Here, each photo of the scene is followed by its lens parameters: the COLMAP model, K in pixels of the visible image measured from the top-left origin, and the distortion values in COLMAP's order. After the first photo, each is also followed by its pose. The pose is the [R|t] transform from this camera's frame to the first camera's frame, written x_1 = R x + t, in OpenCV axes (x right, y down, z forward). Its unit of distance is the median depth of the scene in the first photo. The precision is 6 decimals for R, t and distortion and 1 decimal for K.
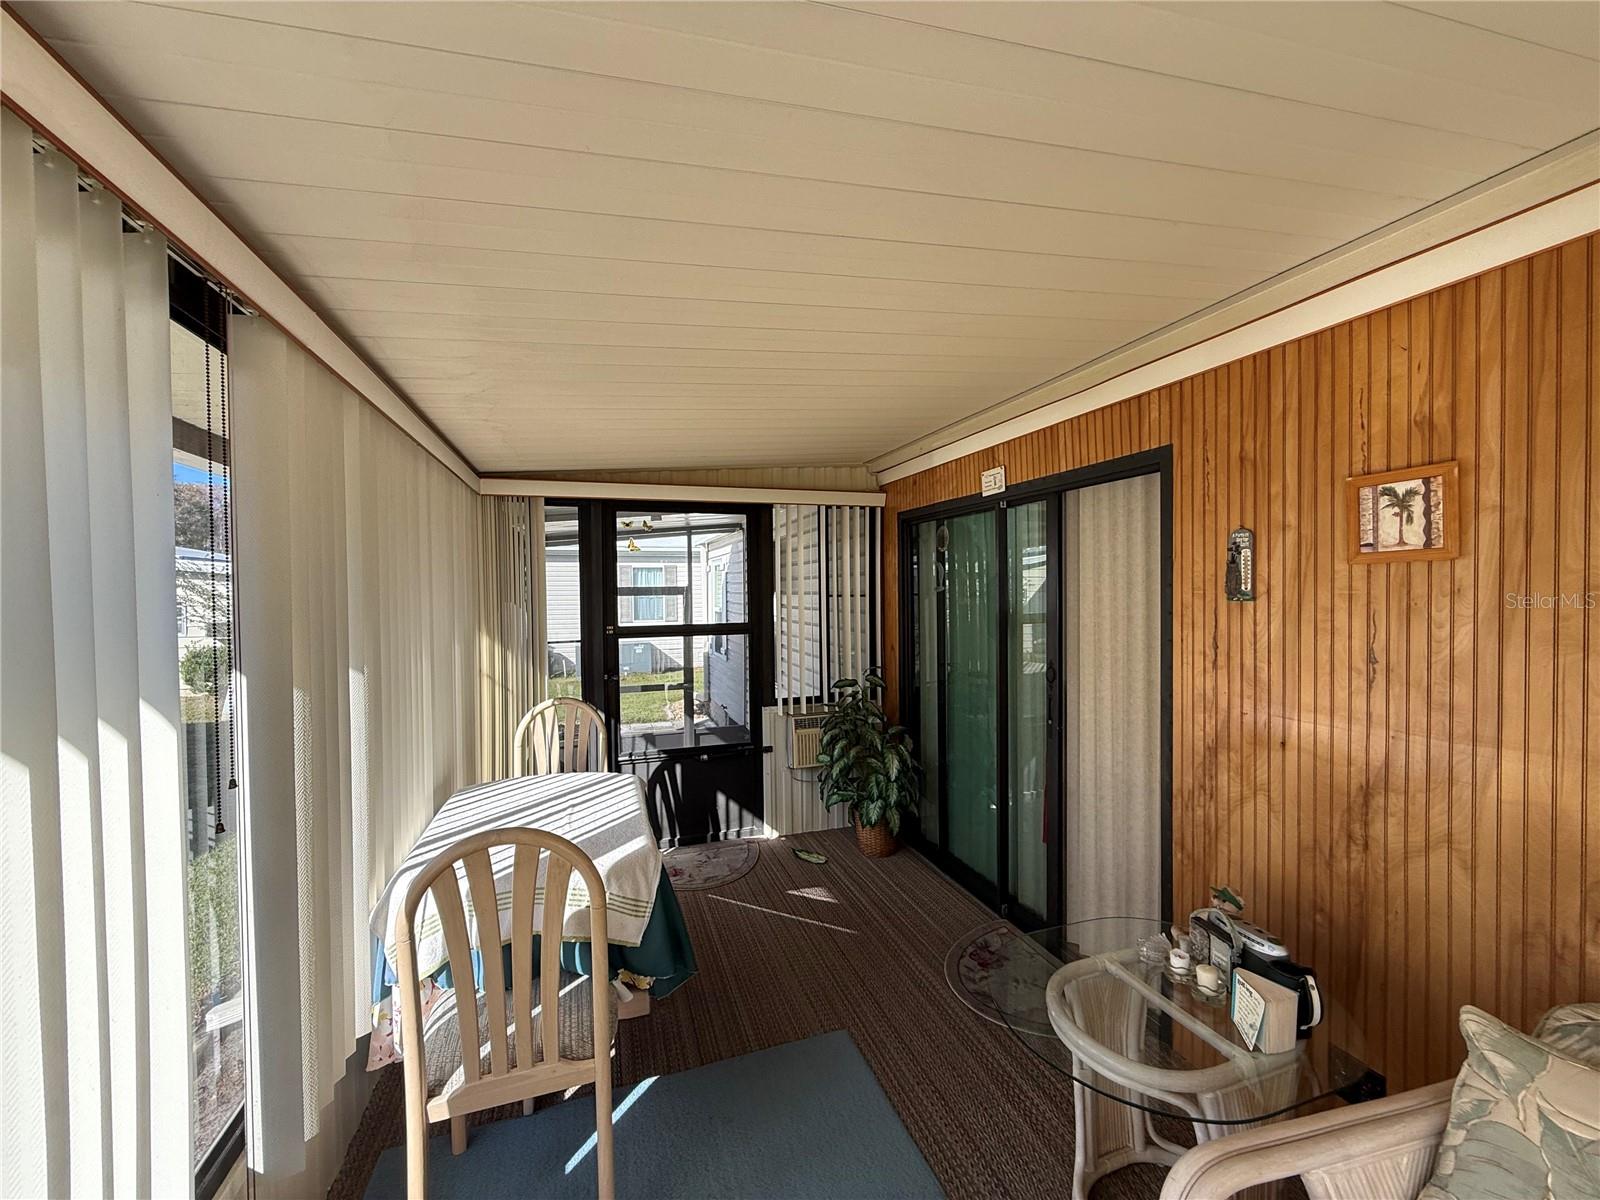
lens RADIAL K [[634.7, 0, 796.7], [0, 634.7, 601.1], [0, 0, 1]] dist [0.000203, -0.000224]
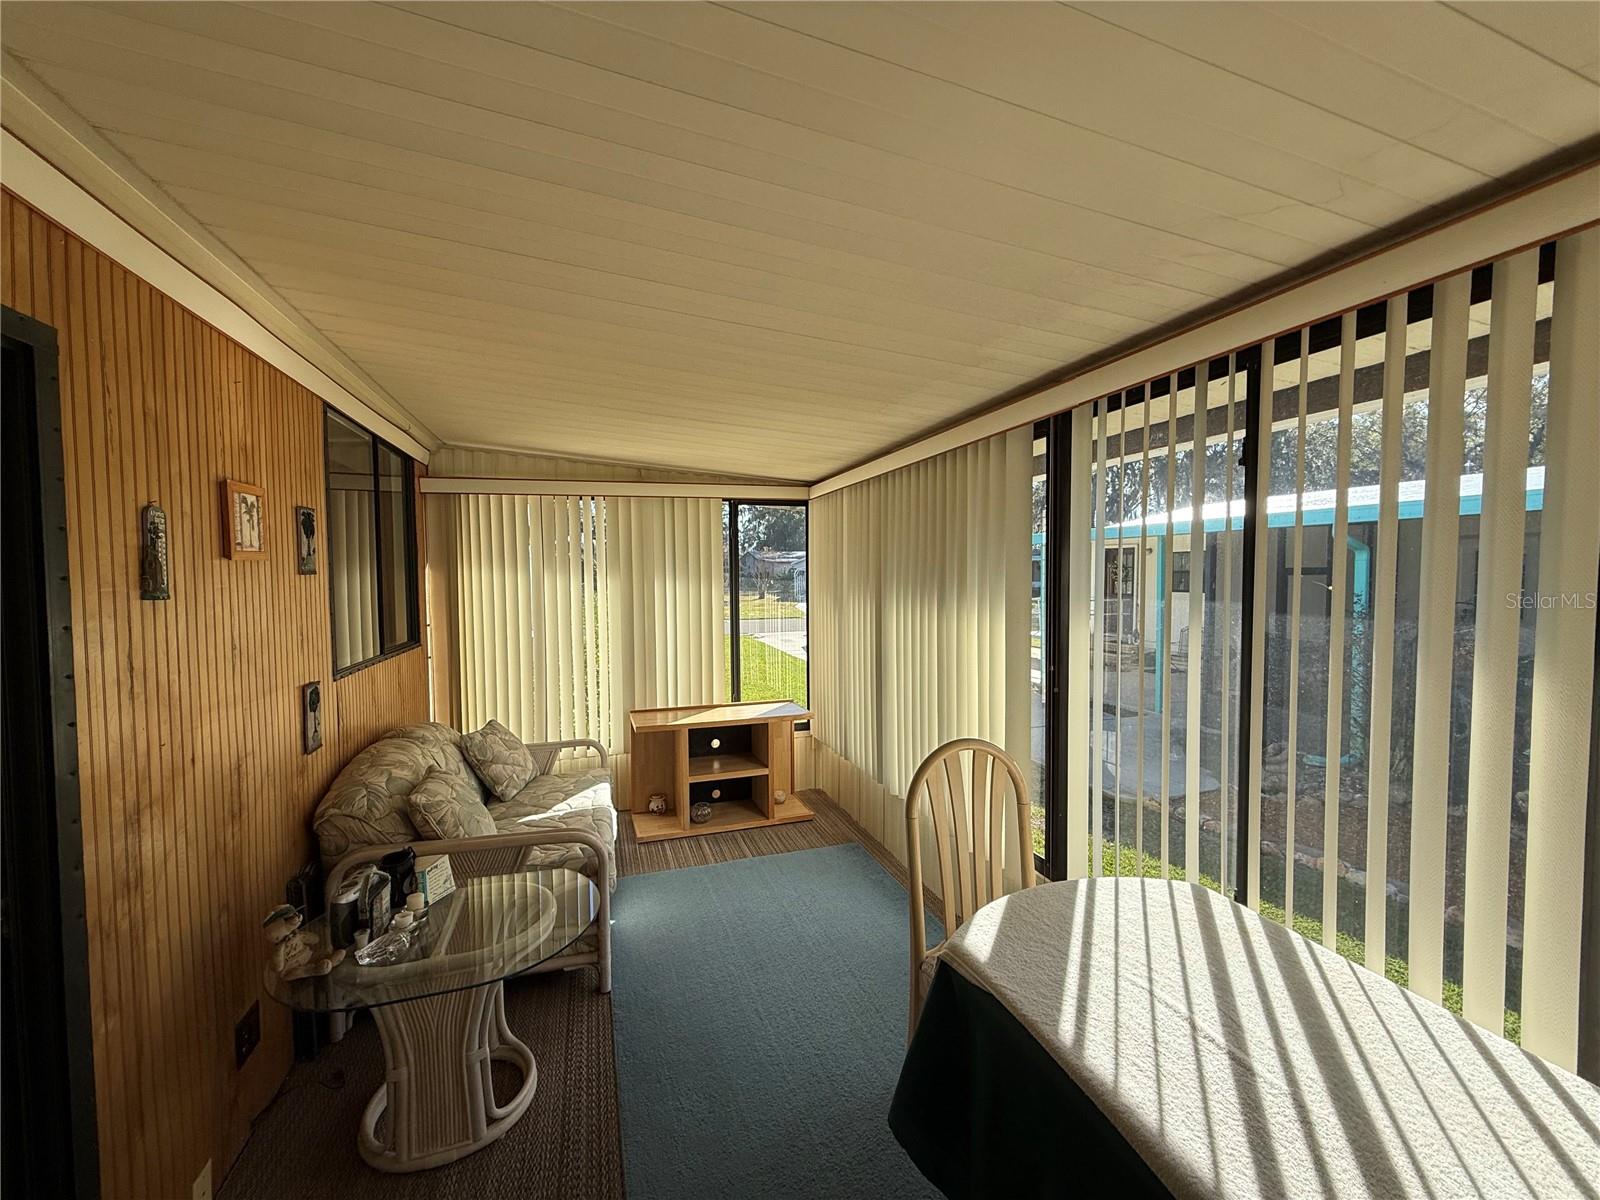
lens RADIAL K [[634.7, 0, 796.7], [0, 634.7, 601.1], [0, 0, 1]] dist [0.000203, -0.000224]
pose [[-0.999694, 0.023392, -0.008069, -0.061034], [0.022863, 0.997919, 0.060282, -0.026066], [0.009462, 0.060079, -0.998149, 1.694058]]
